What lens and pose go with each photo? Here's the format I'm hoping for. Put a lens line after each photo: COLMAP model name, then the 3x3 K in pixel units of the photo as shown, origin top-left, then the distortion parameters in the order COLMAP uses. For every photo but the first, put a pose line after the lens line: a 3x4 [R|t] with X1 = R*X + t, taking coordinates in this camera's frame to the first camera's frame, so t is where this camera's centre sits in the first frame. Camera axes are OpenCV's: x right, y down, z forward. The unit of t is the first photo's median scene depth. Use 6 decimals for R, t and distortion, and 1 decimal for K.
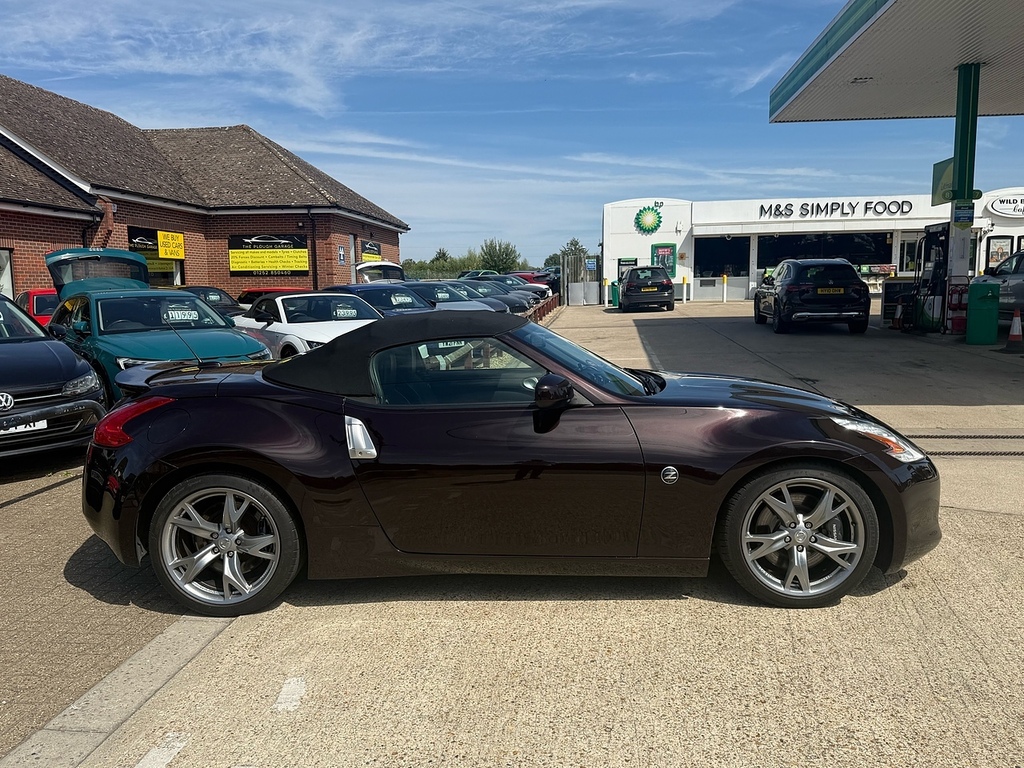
lens RADIAL K [[795.5, 0, 518.8], [0, 795.5, 385.5], [0, 0, 1]] dist [0.137104, -0.254356]
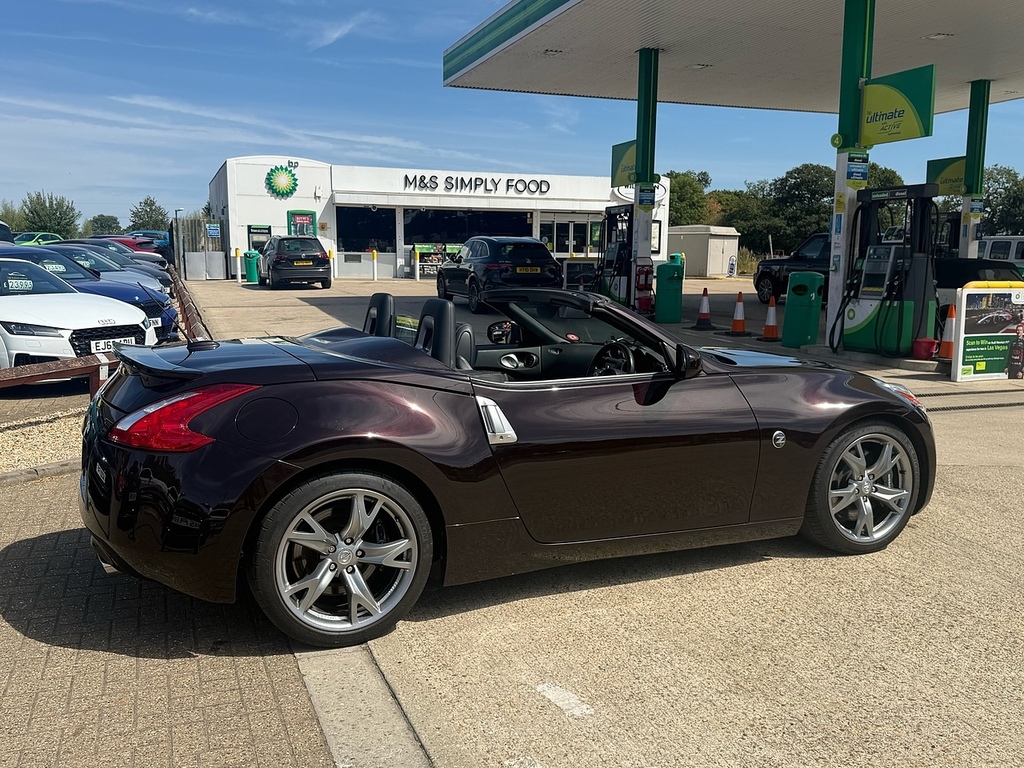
lens RADIAL K [[909.6, 0, 516.4], [0, 909.6, 389.6], [0, 0, 1]] dist [0.179570, -0.376046]
pose [[0.897794, -0.040436, 0.438555, -0.093468], [0.034018, 0.999168, 0.022484, 0.001490], [-0.439099, -0.005267, 0.898423, 0.012540]]
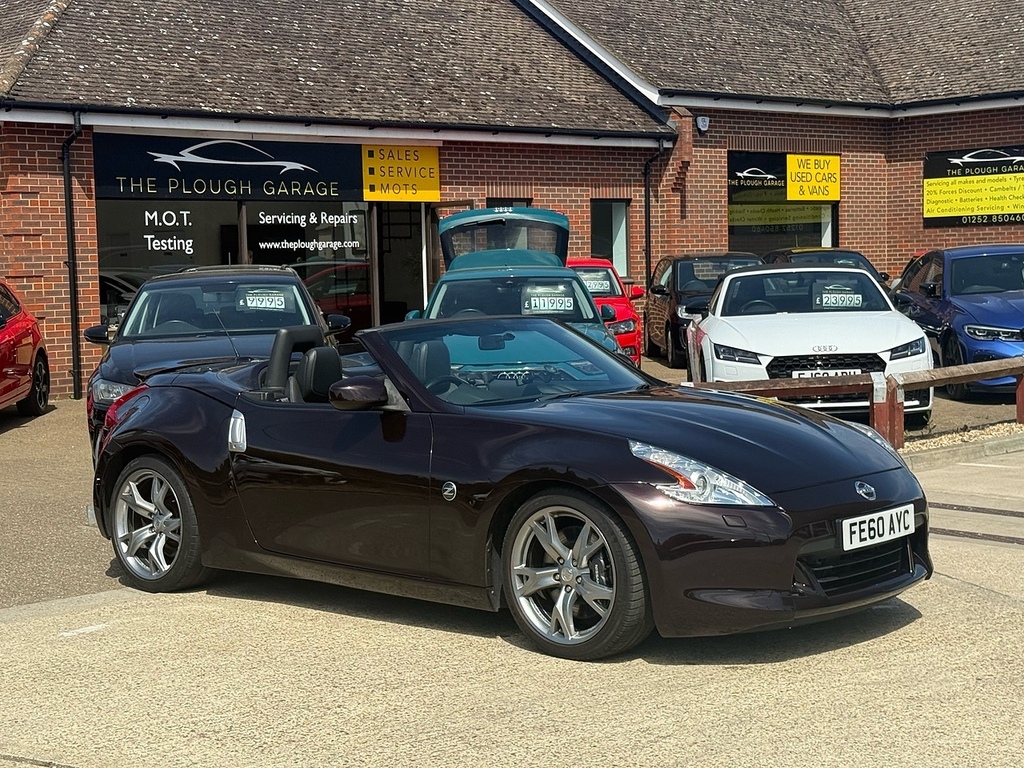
lens RADIAL K [[1732.4, 0, 541.0], [0, 1732.4, 384.5], [0, 0, 1]] dist [0.090010, 0.062020]
pose [[0.766206, 0.042280, -0.641202, 0.227928], [-0.064859, 0.997826, -0.011709, 0.000991], [0.639313, 0.050559, 0.767283, -0.068668]]
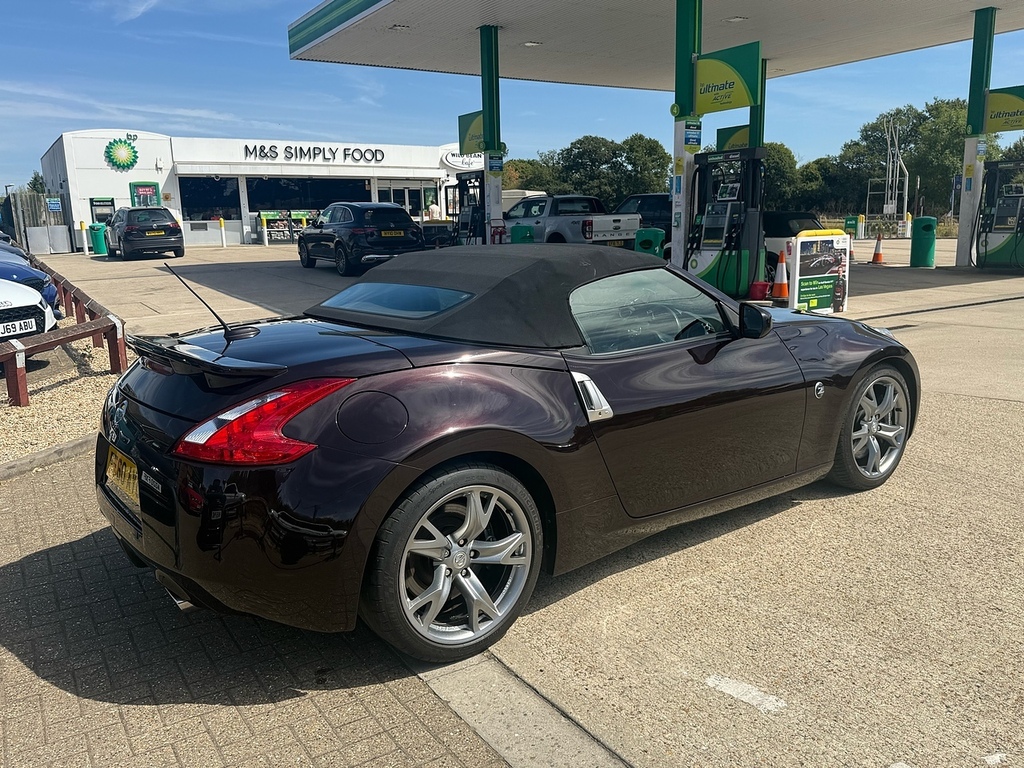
lens RADIAL K [[795.5, 0, 518.8], [0, 795.5, 385.5], [0, 0, 1]] dist [0.137104, -0.254356]
pose [[0.784246, -0.127899, 0.607125, -0.114488], [0.088067, 0.991562, 0.095126, -0.004575], [-0.614168, -0.021135, 0.788892, 0.059294]]
